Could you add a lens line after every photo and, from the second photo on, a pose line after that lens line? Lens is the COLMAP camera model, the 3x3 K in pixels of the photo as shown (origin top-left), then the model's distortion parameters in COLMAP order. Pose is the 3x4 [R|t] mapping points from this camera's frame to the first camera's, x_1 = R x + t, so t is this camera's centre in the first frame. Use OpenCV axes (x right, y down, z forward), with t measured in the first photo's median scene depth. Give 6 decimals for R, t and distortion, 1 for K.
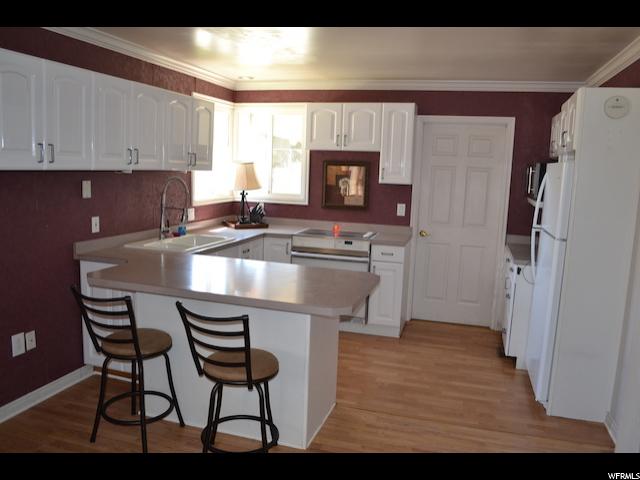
lens RADIAL K [[517.8, 0, 328.3], [0, 517.8, 238.6], [0, 0, 1]] dist [-0.072376, 0.046856]
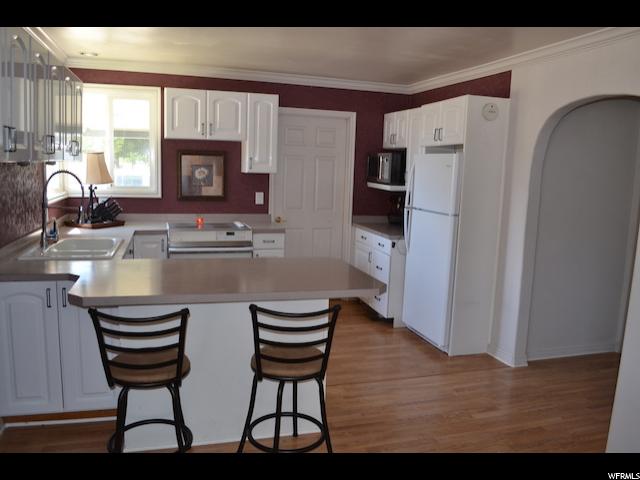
lens RADIAL K [[517.8, 0, 328.3], [0, 517.8, 238.6], [0, 0, 1]] dist [-0.072376, 0.046856]
pose [[0.839535, -0.085062, 0.536606, -0.319195], [0.071644, 0.996376, 0.045856, -0.013796], [-0.538562, -0.000053, 0.842586, 0.064762]]
